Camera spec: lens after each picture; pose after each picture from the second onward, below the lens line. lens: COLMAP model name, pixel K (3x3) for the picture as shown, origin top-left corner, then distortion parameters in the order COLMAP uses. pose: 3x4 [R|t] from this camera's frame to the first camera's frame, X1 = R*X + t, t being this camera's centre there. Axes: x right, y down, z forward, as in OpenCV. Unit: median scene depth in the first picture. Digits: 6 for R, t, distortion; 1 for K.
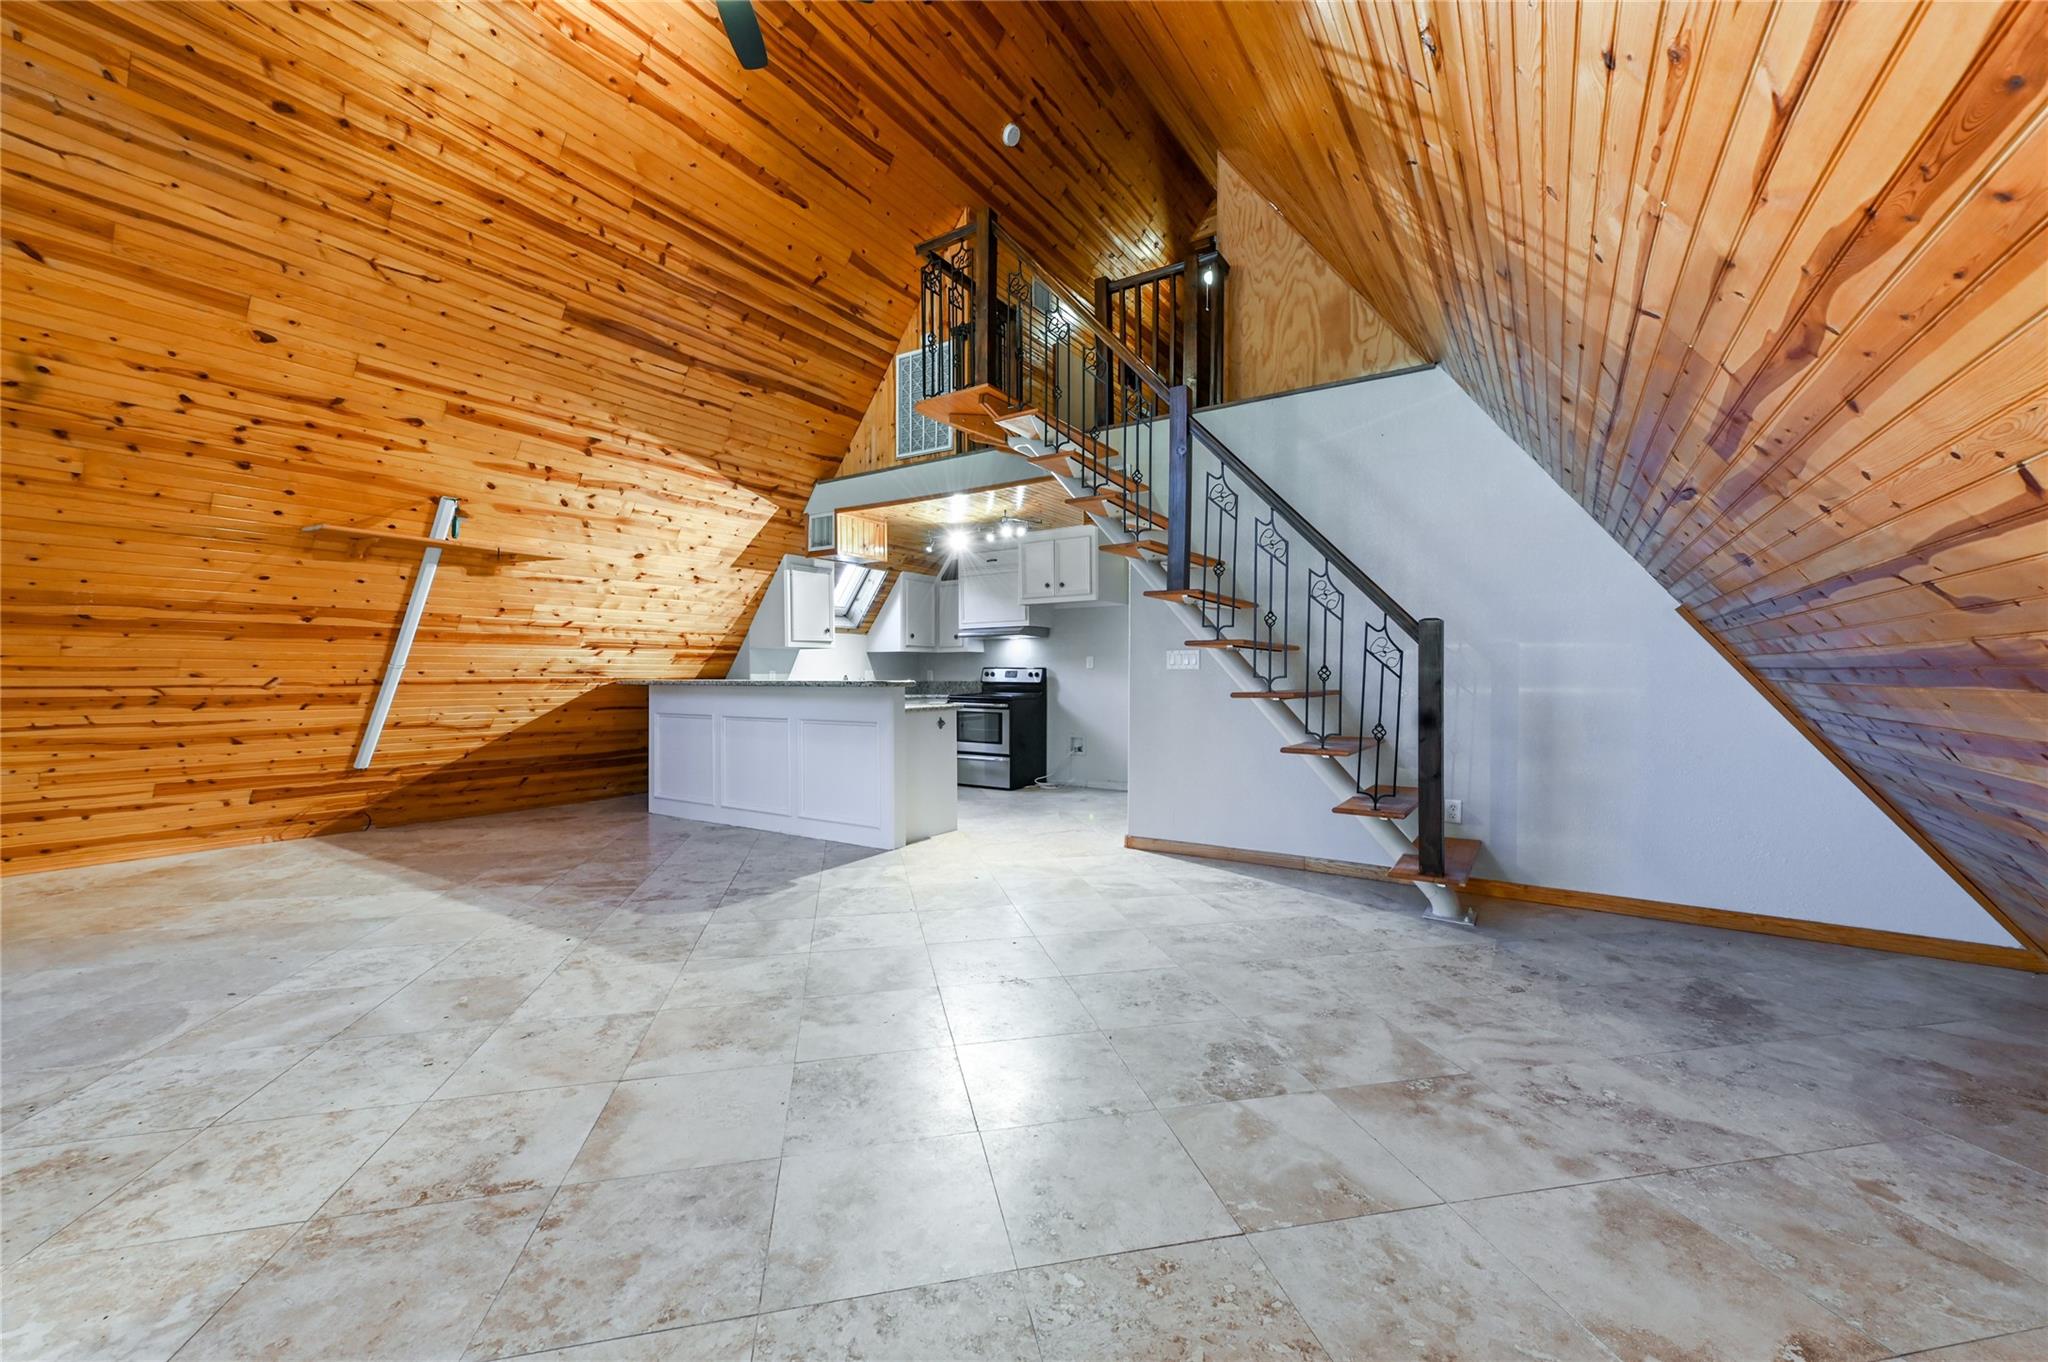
lens RADIAL K [[802.7, 0, 1021.7], [0, 802.7, 686.2], [0, 0, 1]] dist [0.013830, 0.000966]
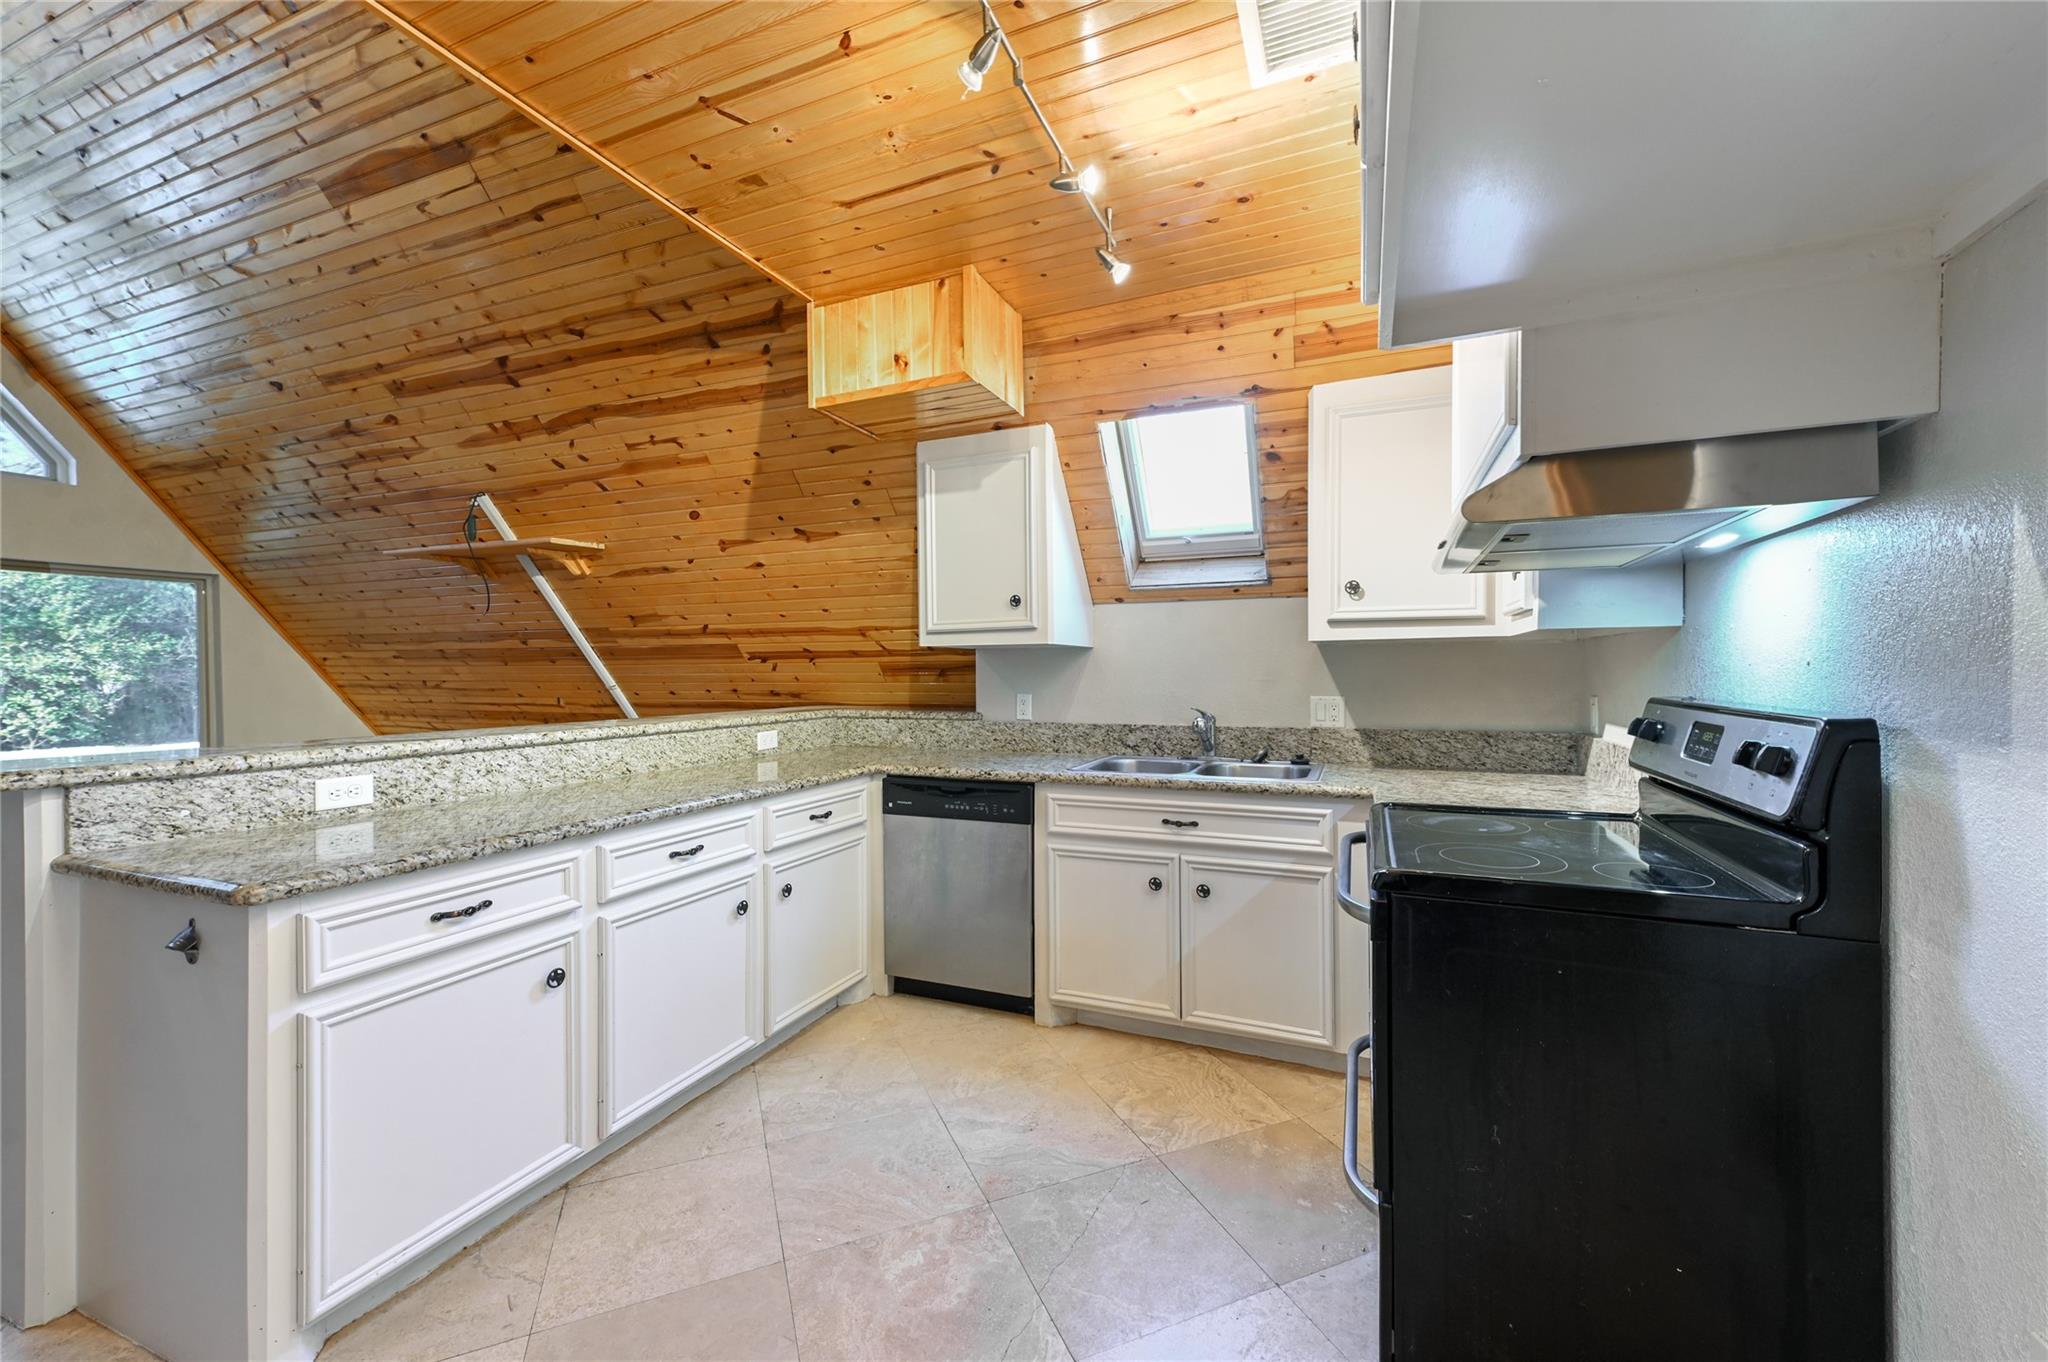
lens RADIAL K [[802.7, 0, 1004.4], [0, 802.7, 689.8], [0, 0, 1]] dist [0.013830, 0.000966]
pose [[0.175437, 0.020731, -0.984272, 0.294413], [-0.009755, 0.999766, 0.019318, -0.059782], [0.984442, 0.006212, 0.175598, 1.719782]]
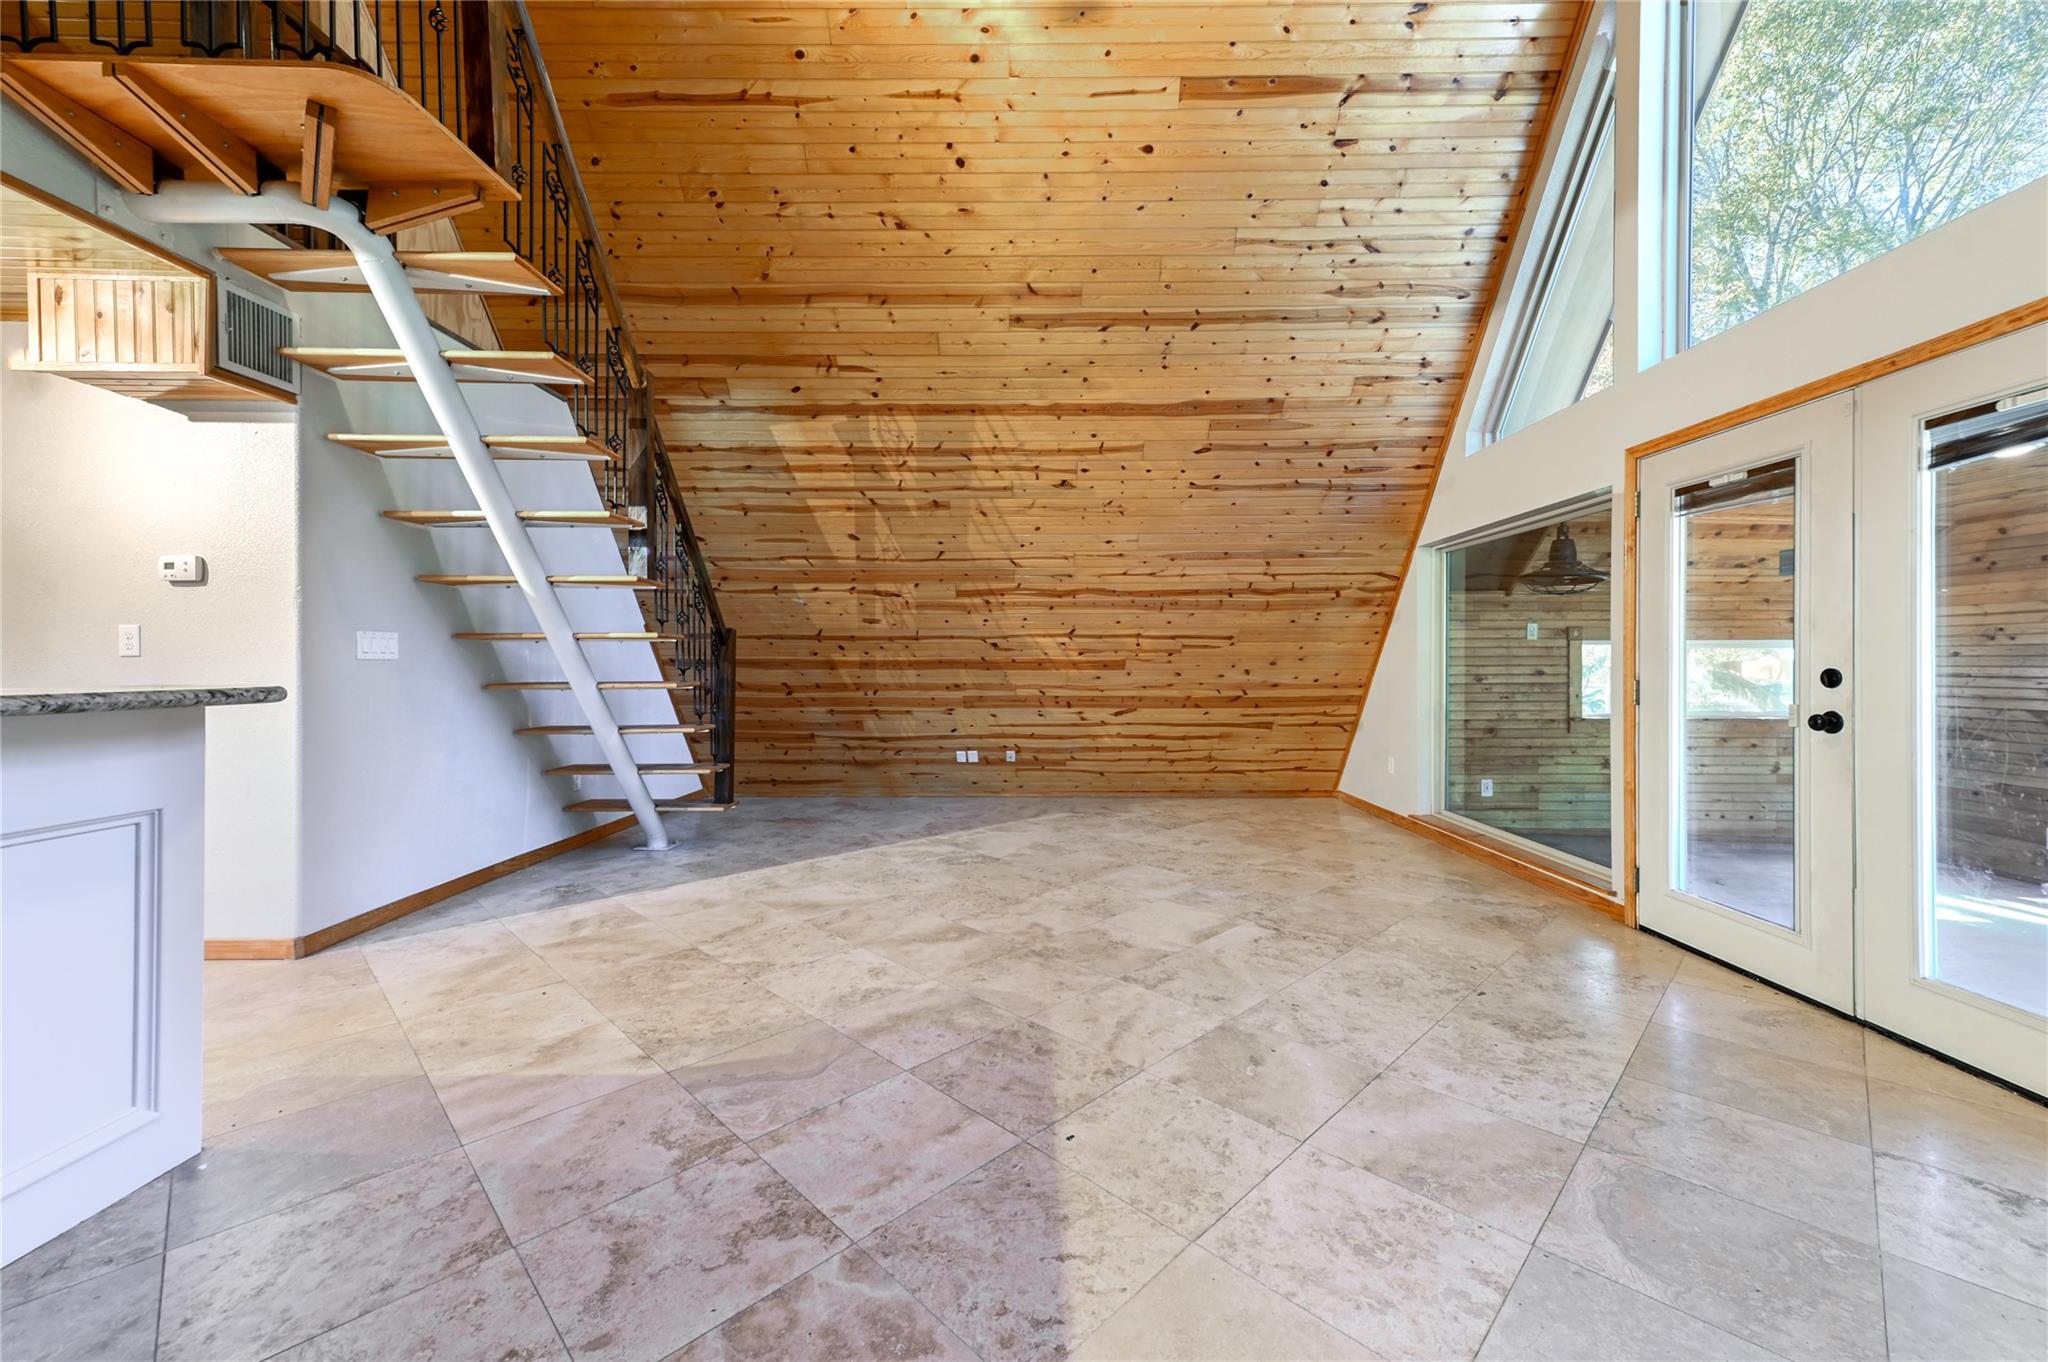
lens RADIAL K [[802.7, 0, 1027.1], [0, 802.7, 677.1], [0, 0, 1]] dist [0.013830, 0.000966]
pose [[-0.541139, -0.013221, 0.840829, -0.881649], [0.013934, 0.999598, 0.024685, -0.020969], [-0.840818, 0.025074, -0.540737, 1.146916]]
